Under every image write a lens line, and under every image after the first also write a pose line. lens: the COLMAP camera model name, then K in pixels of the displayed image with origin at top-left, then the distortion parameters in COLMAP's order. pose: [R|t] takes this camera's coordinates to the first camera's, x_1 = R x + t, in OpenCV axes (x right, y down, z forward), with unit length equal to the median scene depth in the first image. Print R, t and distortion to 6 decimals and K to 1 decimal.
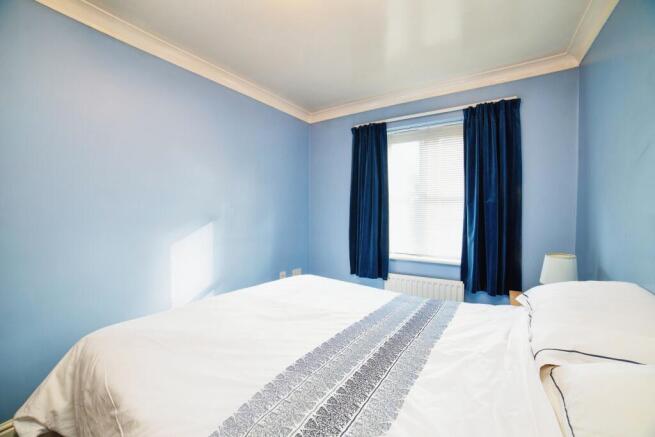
lens RADIAL K [[274.0, 0, 327.5], [0, 274.0, 218.5], [0, 0, 1]] dist [0.000111, 0.000044]
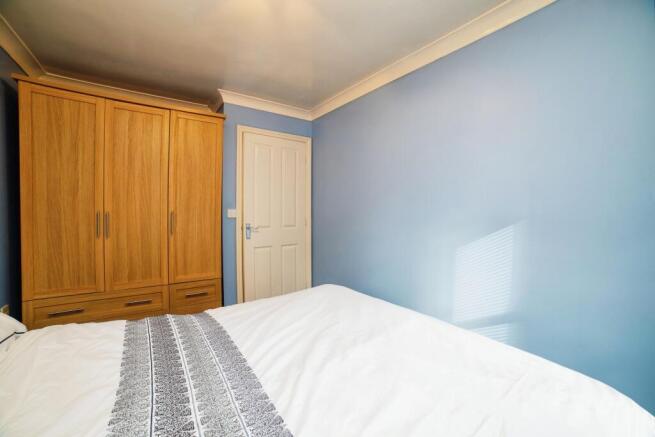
lens RADIAL K [[274.0, 0, 327.5], [0, 274.0, 218.5], [0, 0, 1]] dist [0.000111, 0.000044]
pose [[-0.412952, -0.033518, -0.910136, 0.790457], [0.006293, 0.999194, -0.039653, 0.041404], [0.910731, -0.022102, -0.412408, 1.785439]]
